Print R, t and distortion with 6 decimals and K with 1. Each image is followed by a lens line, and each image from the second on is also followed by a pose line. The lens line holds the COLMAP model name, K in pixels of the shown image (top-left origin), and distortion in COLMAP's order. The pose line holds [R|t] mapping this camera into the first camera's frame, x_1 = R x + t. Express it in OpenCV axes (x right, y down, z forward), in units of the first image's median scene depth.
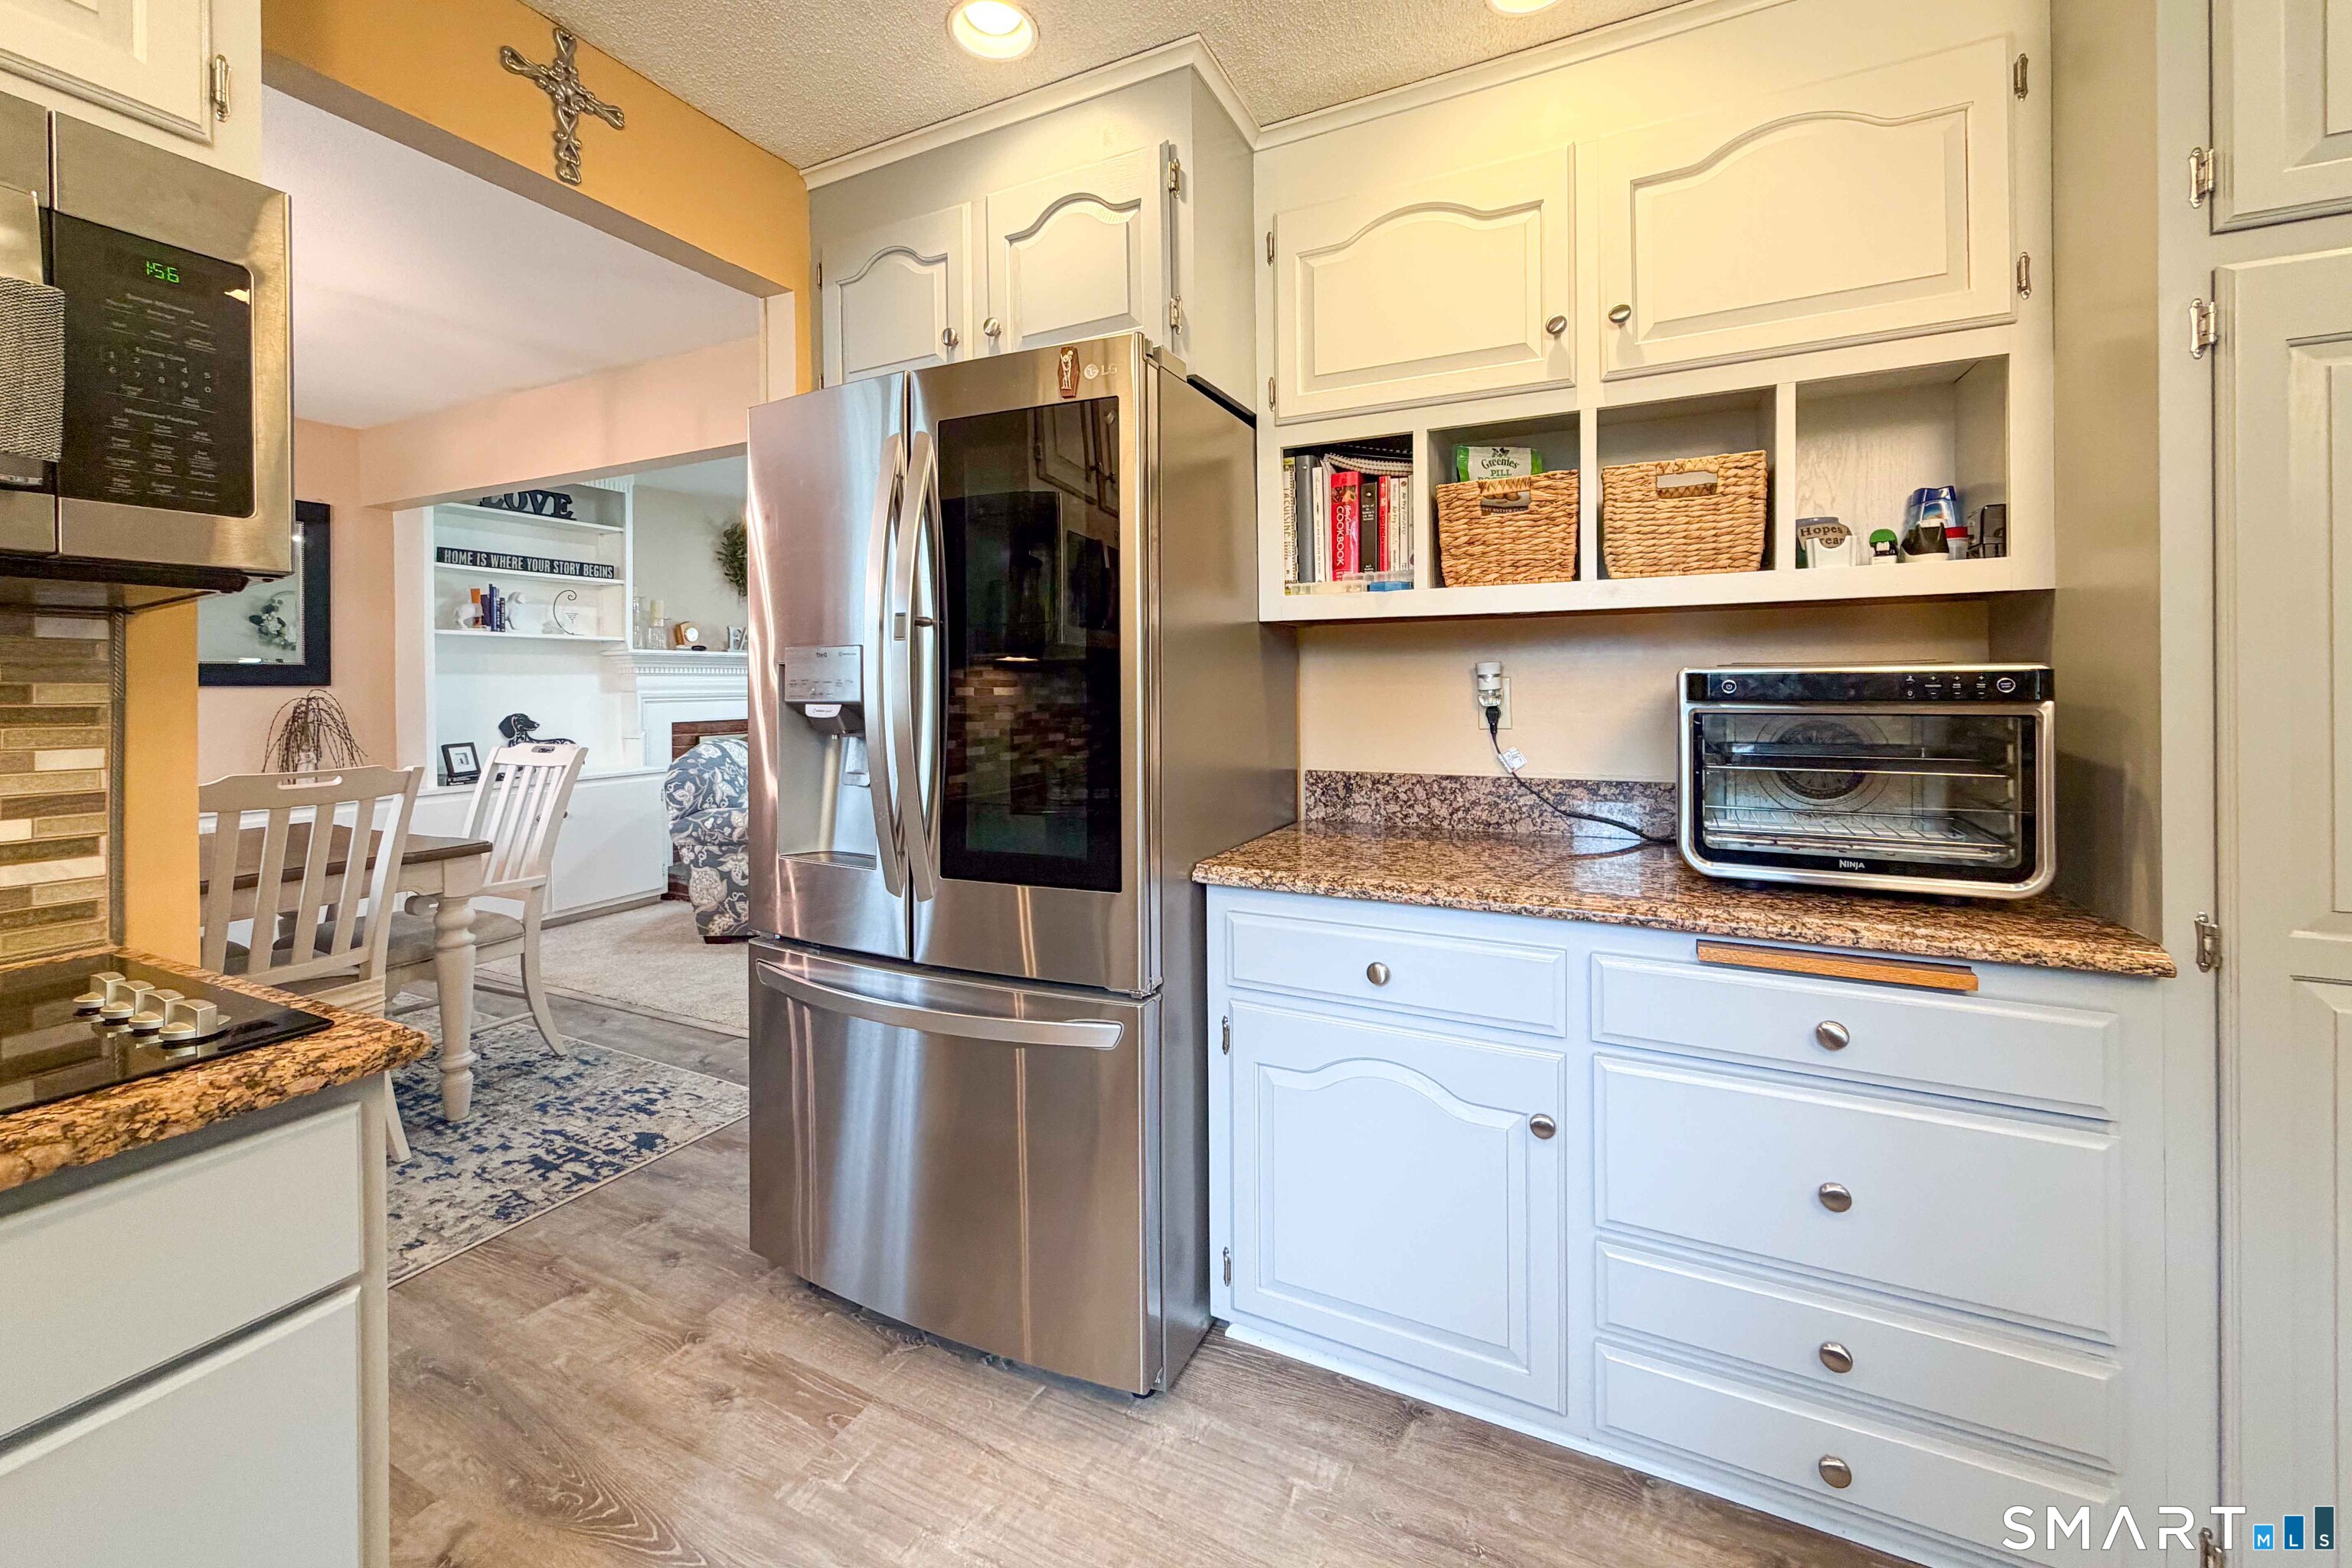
lens RADIAL K [[938.7, 0, 1165.2], [0, 938.7, 684.4], [0, 0, 1]] dist [-0.002032, -0.000257]
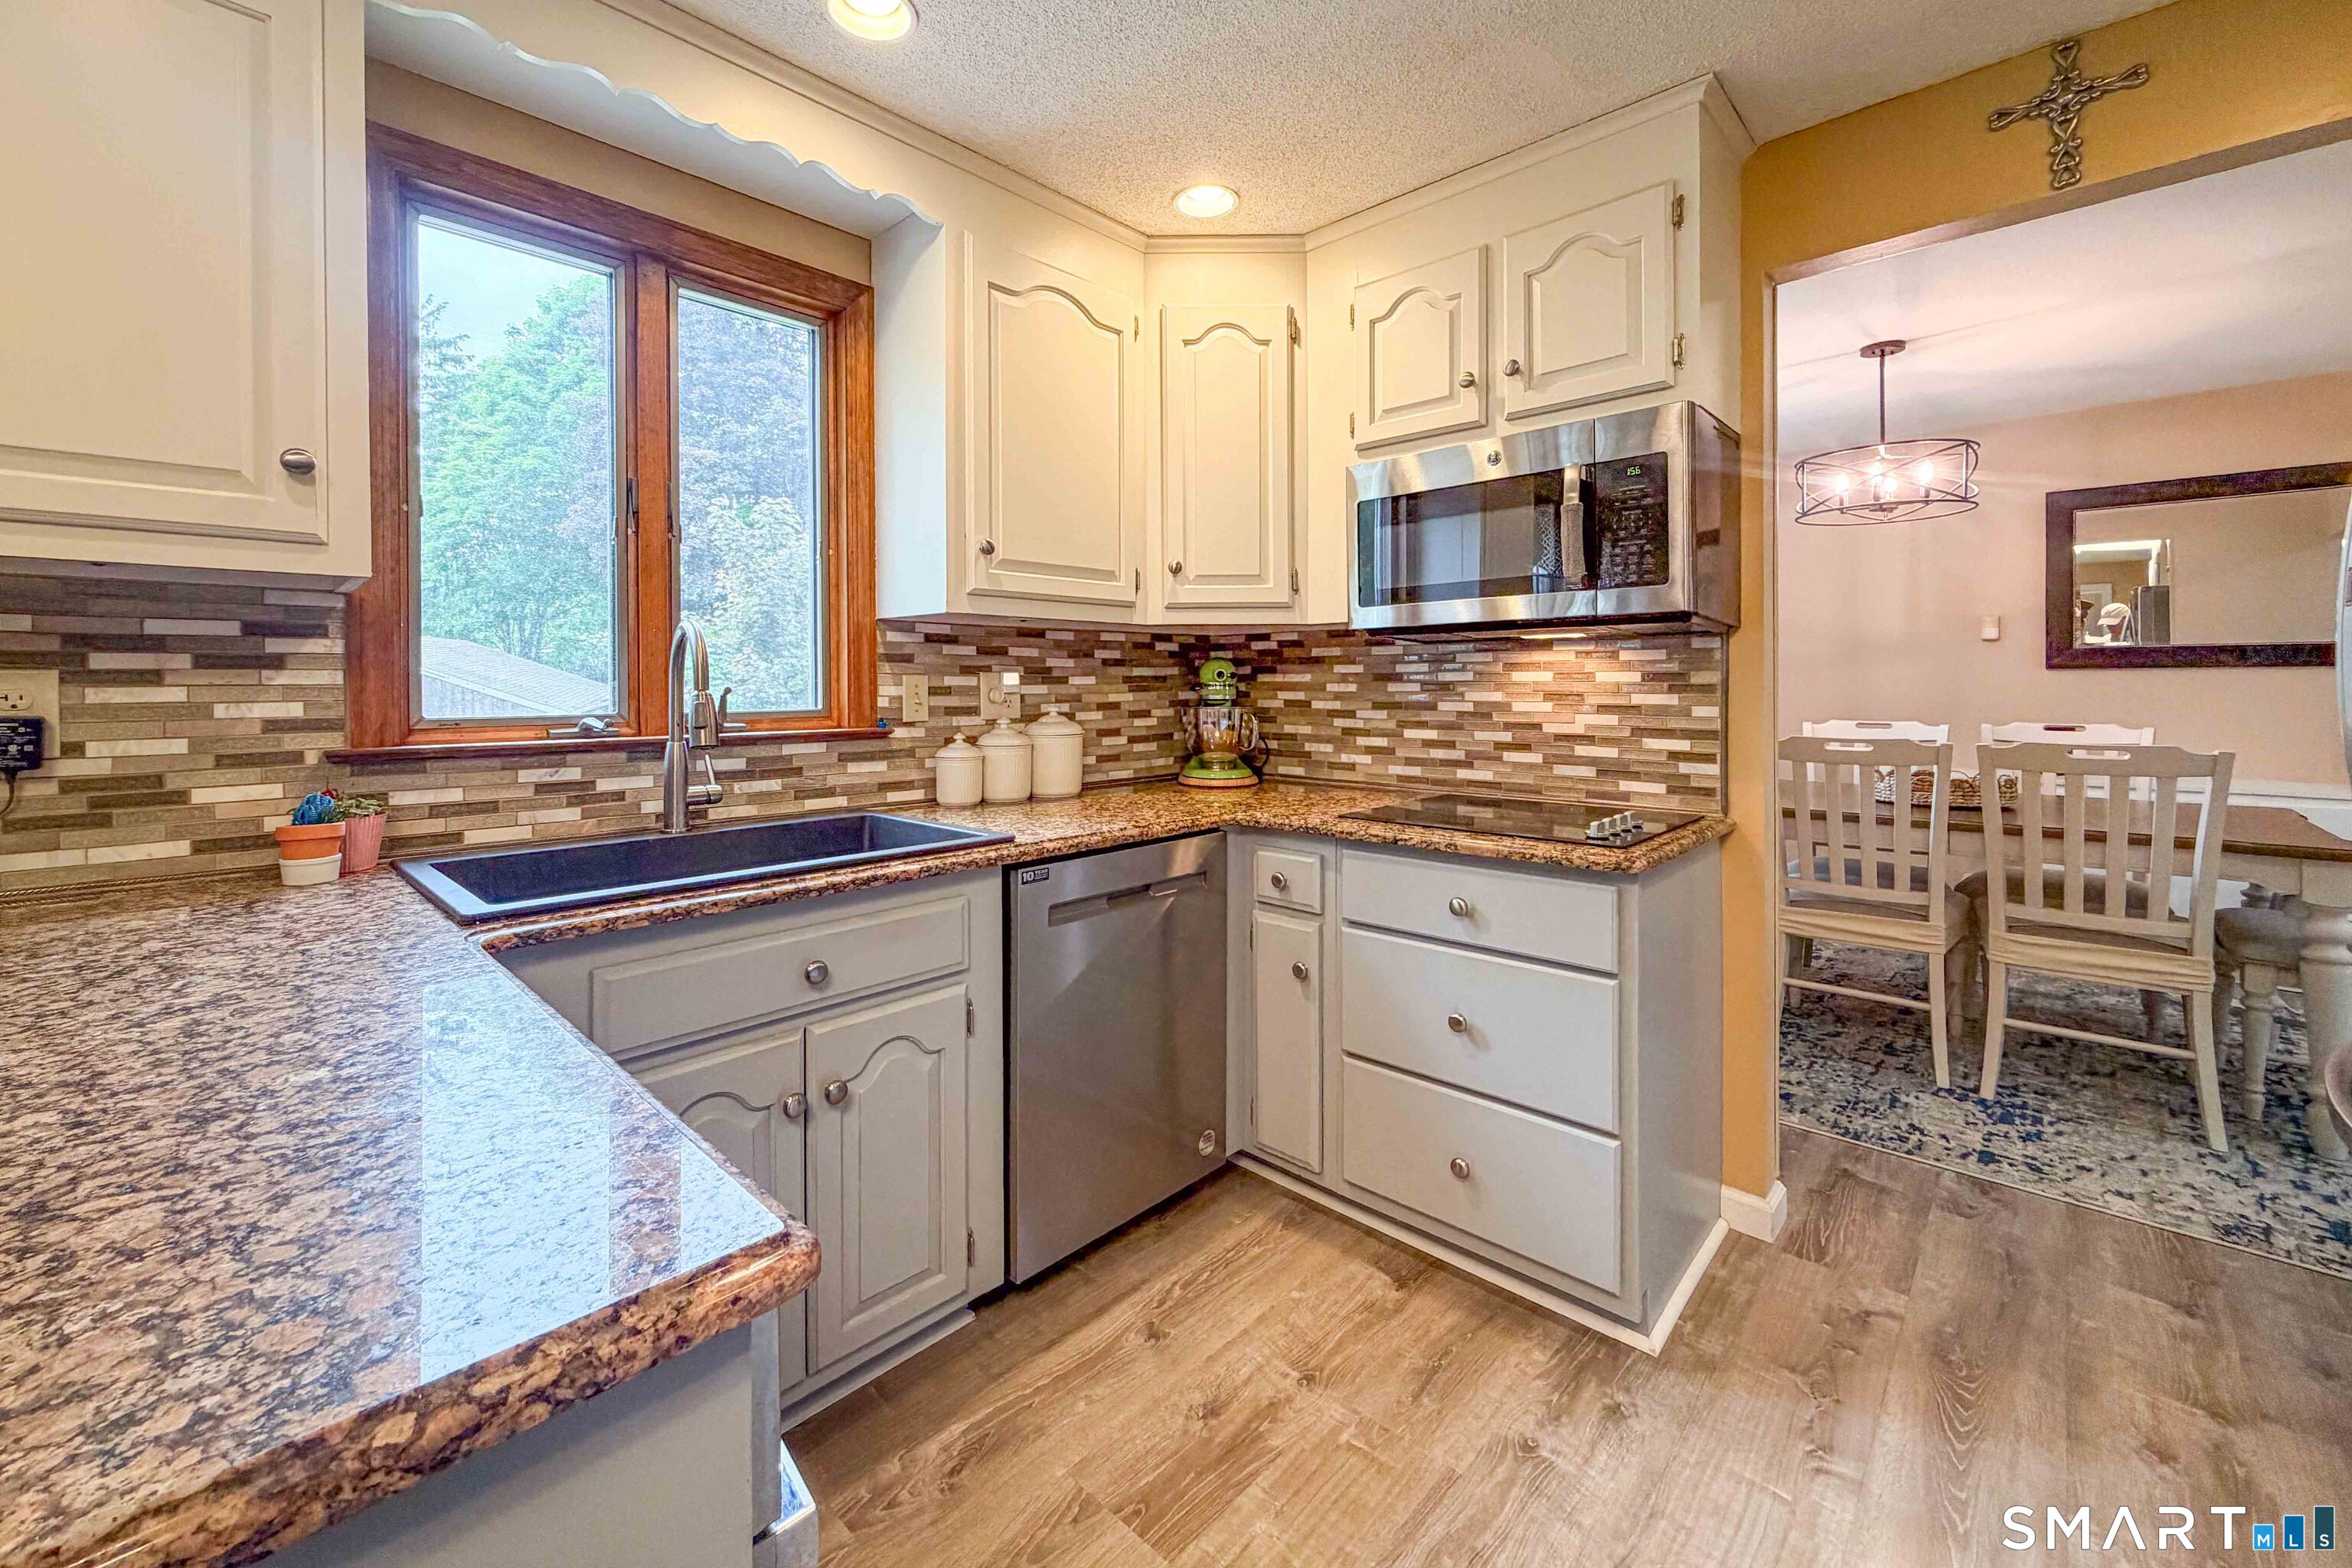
lens RADIAL K [[938.7, 0, 1165.2], [0, 938.7, 684.4], [0, 0, 1]] dist [-0.002032, -0.000257]
pose [[-0.290732, 0.015583, -0.956678, 0.813417], [0.009477, 0.999865, 0.013406, -0.008813], [0.956758, -0.005169, -0.290840, 0.423251]]
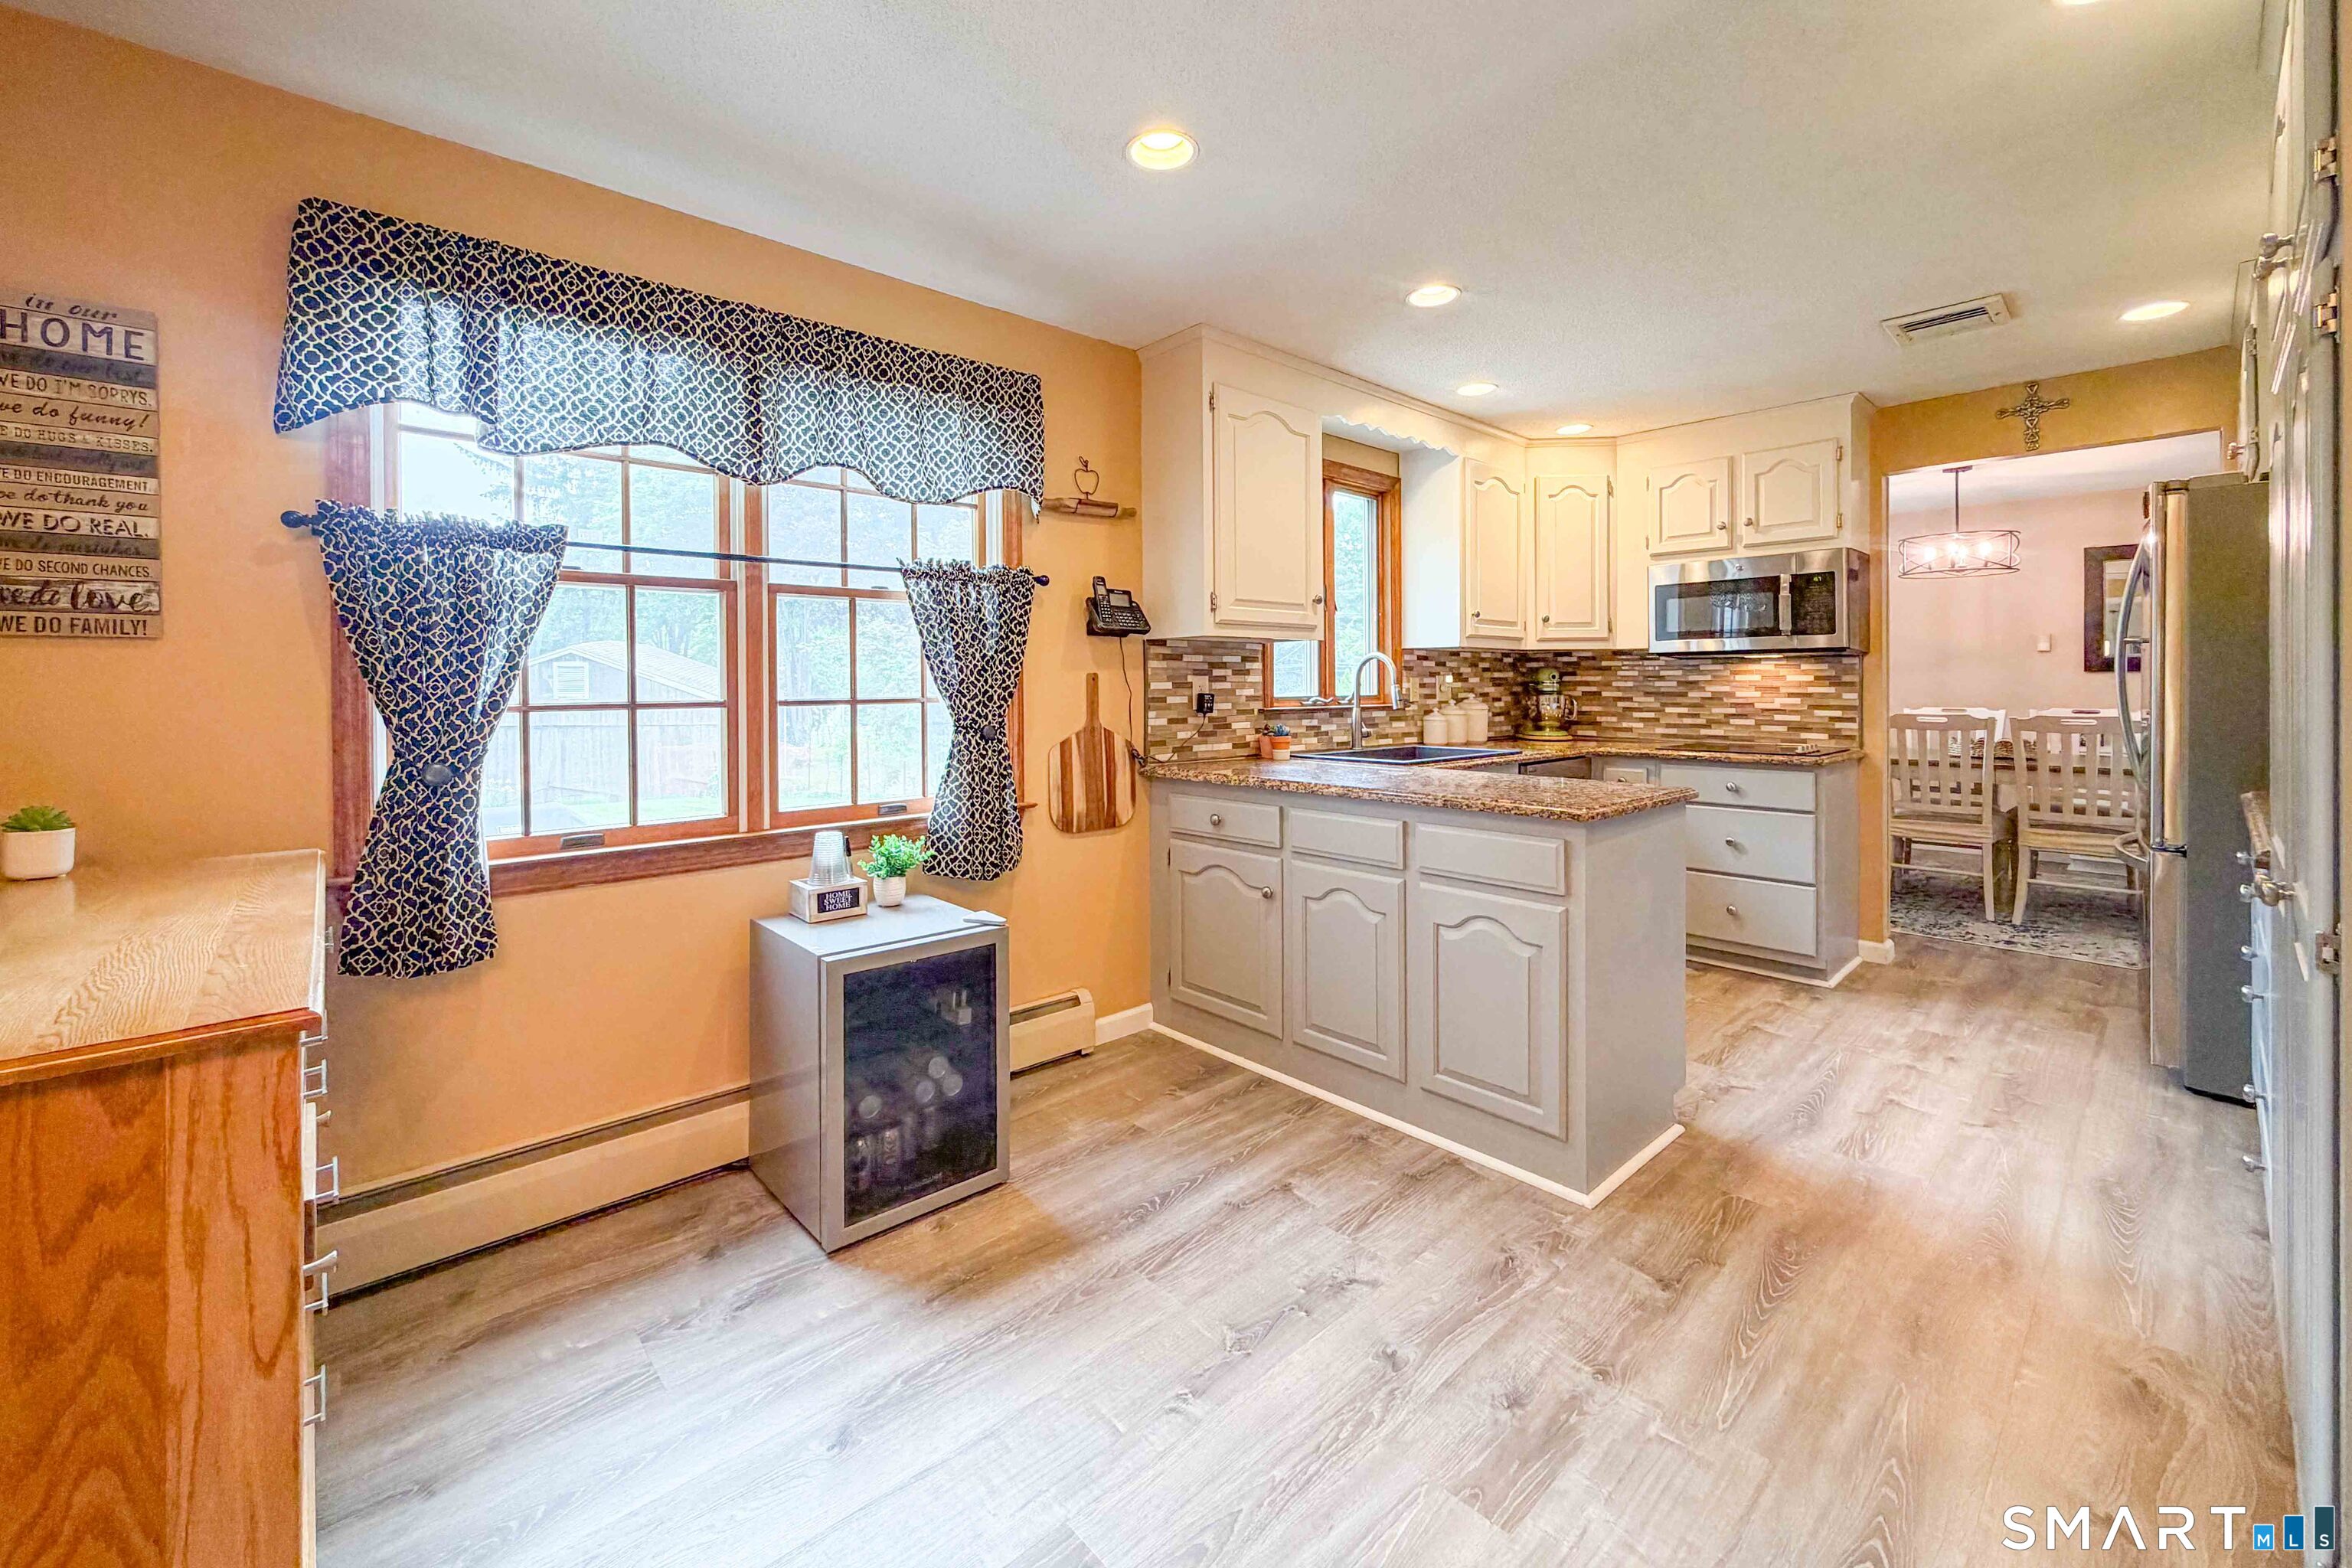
lens RADIAL K [[938.7, 0, 1165.2], [0, 938.7, 684.4], [0, 0, 1]] dist [-0.002032, -0.000257]
pose [[-0.357963, 0.015747, -0.933603, 2.724790], [0.010071, 0.999865, 0.013004, -0.033601], [0.933681, -0.004748, -0.358073, -0.166081]]
